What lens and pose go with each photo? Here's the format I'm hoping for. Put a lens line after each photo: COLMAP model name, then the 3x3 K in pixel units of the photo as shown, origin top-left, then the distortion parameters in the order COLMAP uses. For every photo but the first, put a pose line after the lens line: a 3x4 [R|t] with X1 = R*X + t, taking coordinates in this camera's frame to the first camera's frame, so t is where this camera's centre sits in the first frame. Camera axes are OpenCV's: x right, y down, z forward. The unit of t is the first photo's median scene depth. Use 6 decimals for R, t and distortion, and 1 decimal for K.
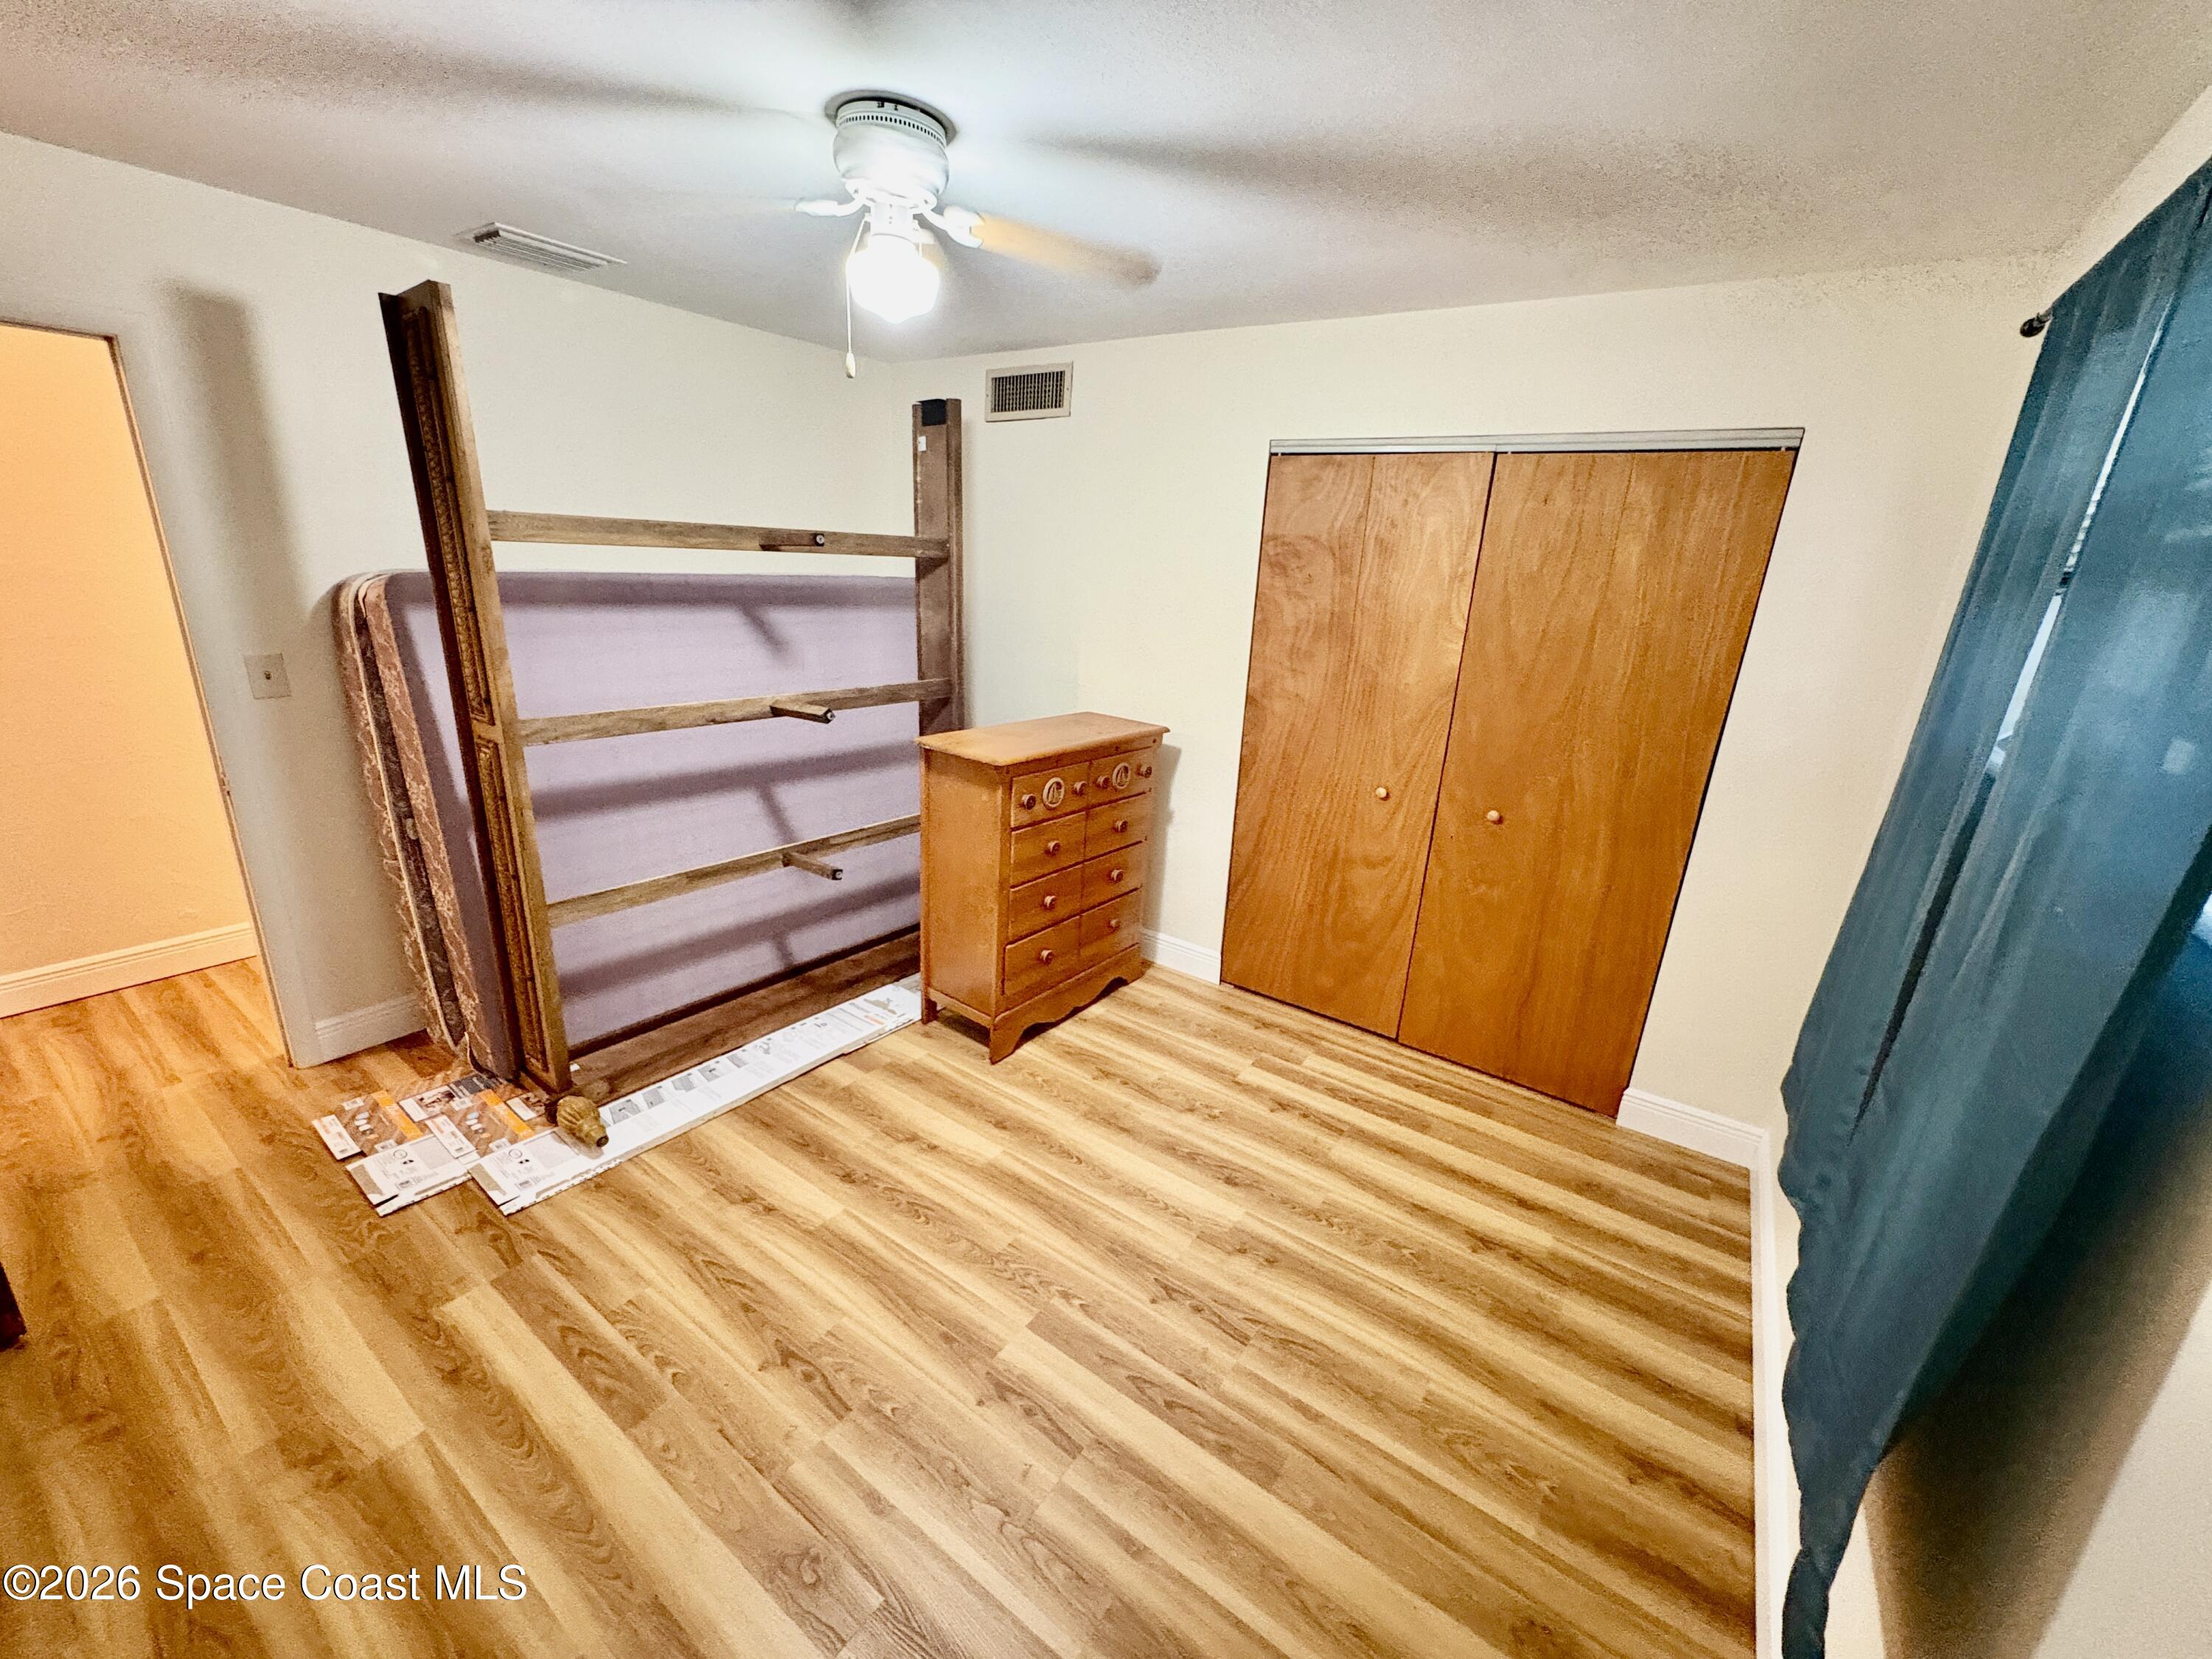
lens RADIAL K [[883.7, 0, 1106.0], [0, 883.7, 829.5], [0, 0, 1]] dist [-0.000604, -0.000418]
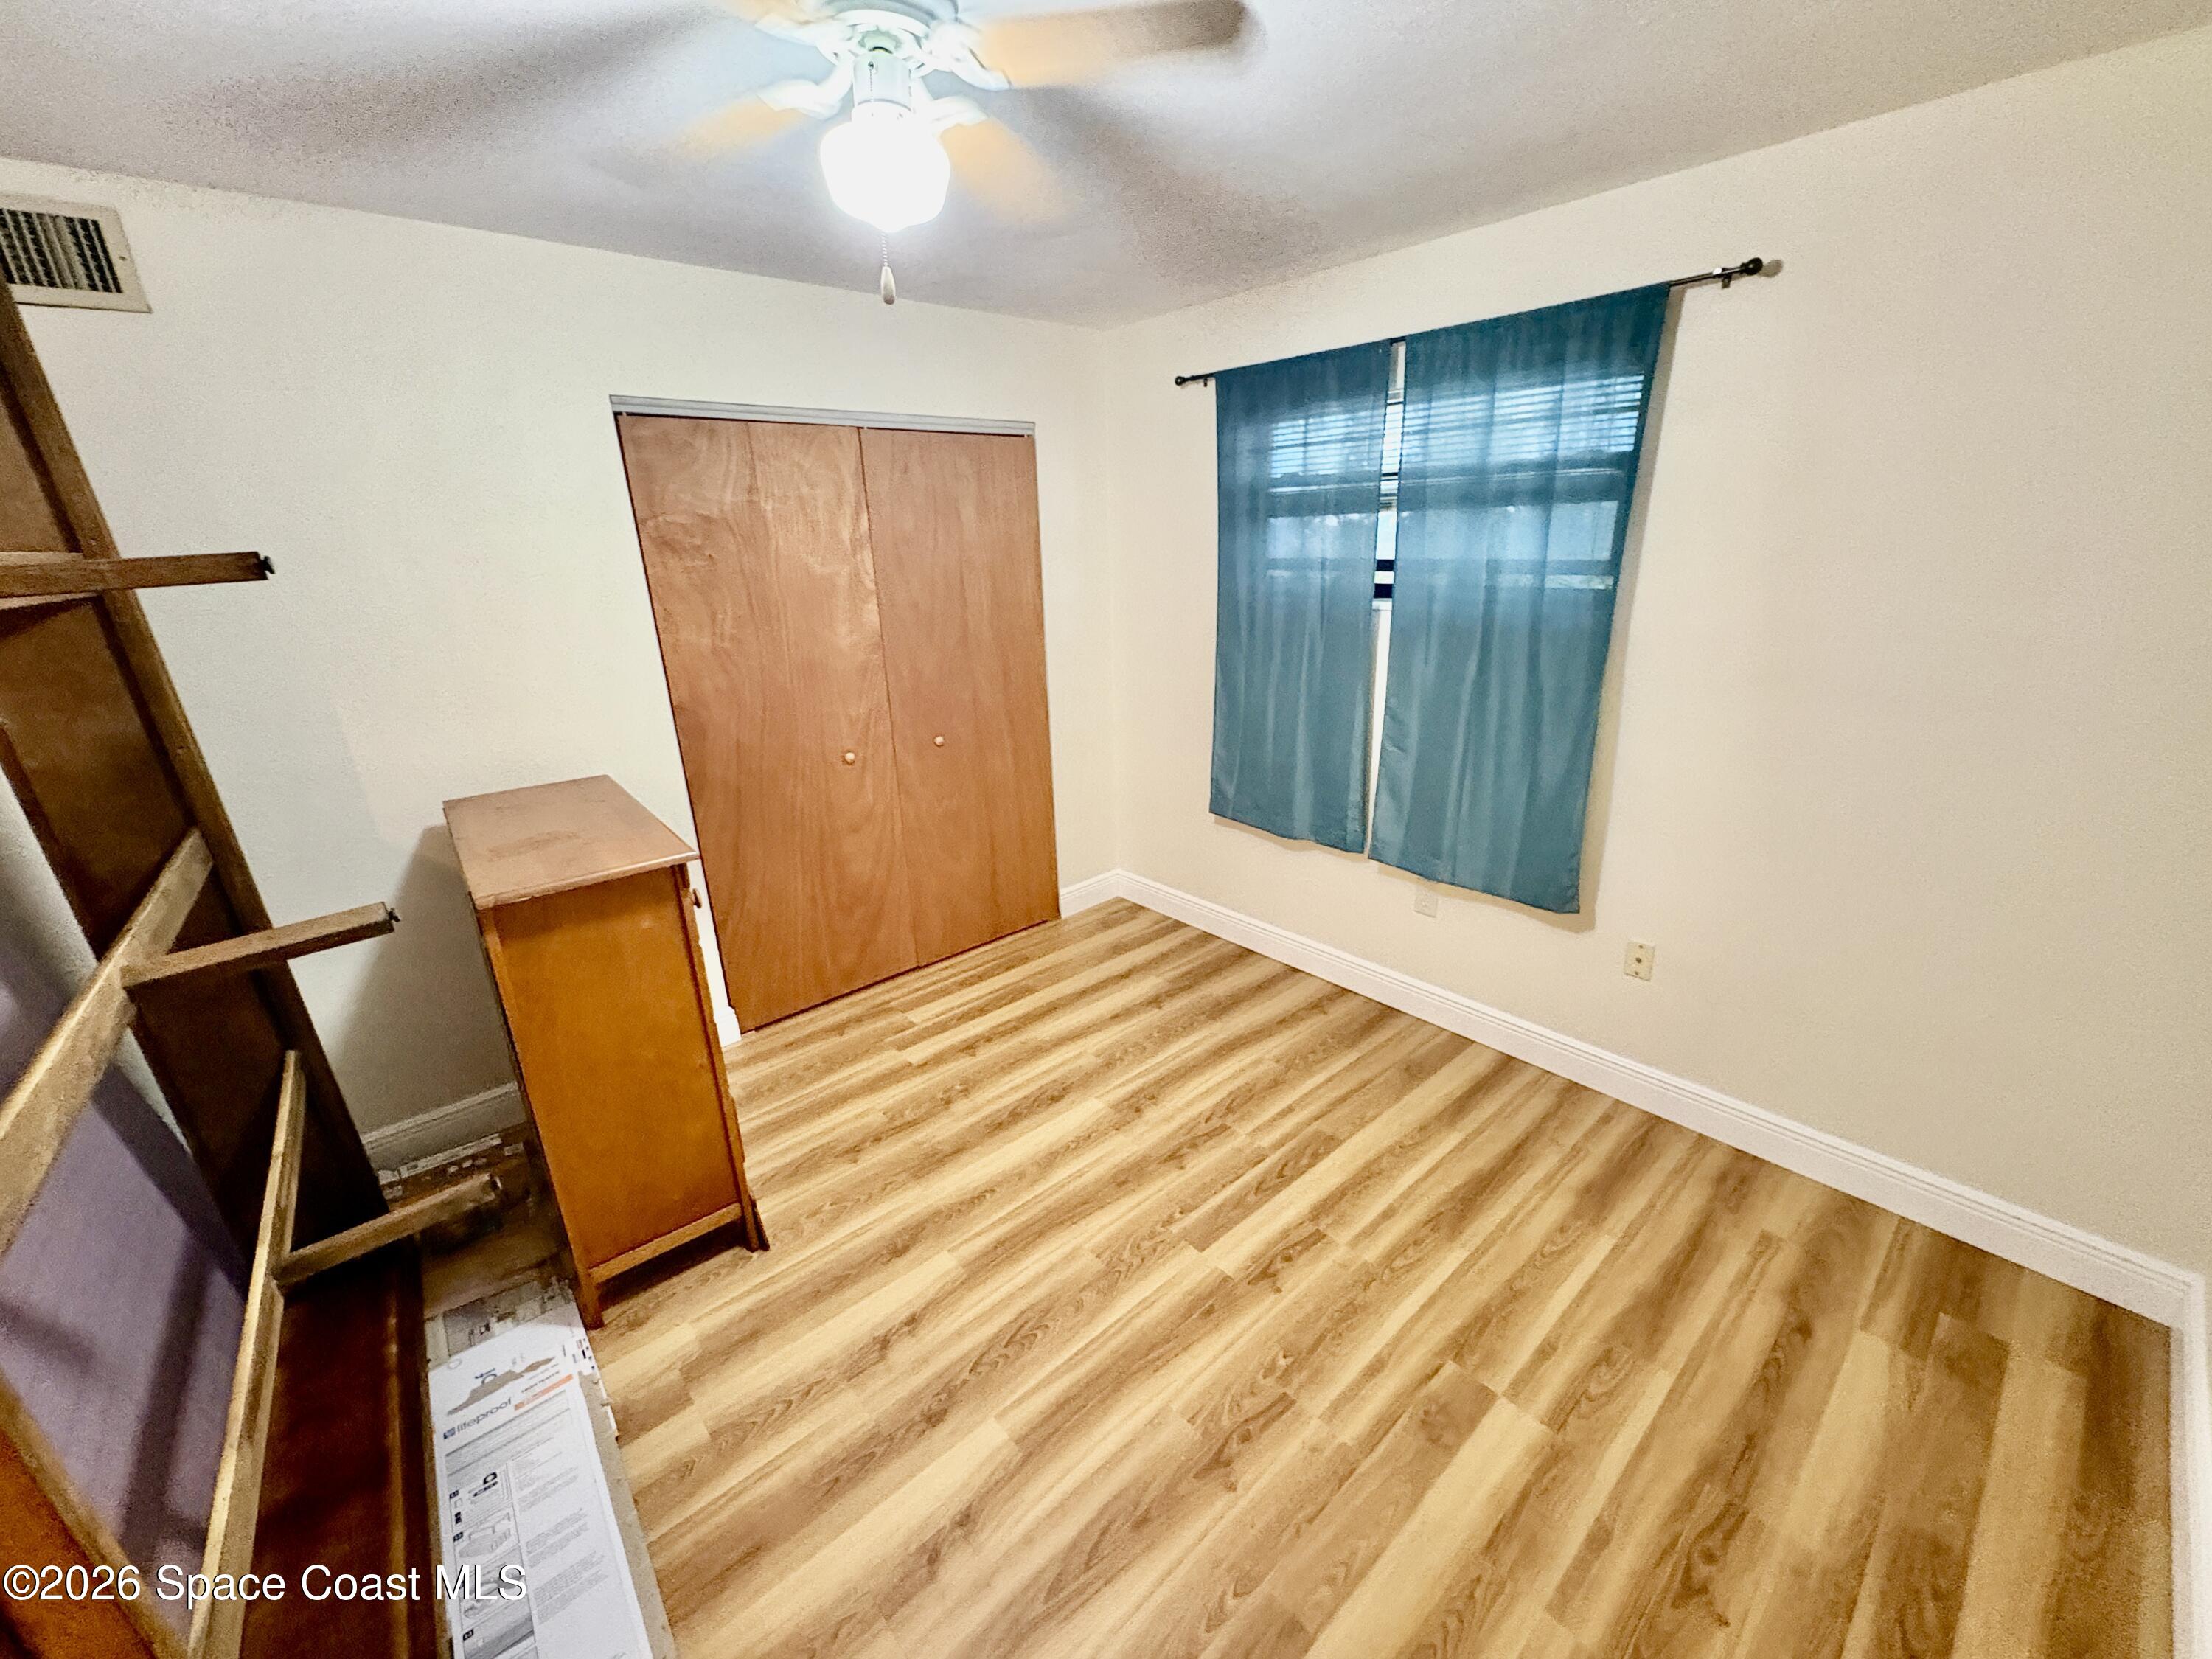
lens RADIAL K [[883.7, 0, 1106.0], [0, 883.7, 829.5], [0, 0, 1]] dist [-0.000604, -0.000418]
pose [[0.228641, -0.368959, 0.900884, -0.709940], [0.329843, 0.900022, 0.284893, -0.197801], [-0.915929, 0.232012, 0.327481, 0.496760]]
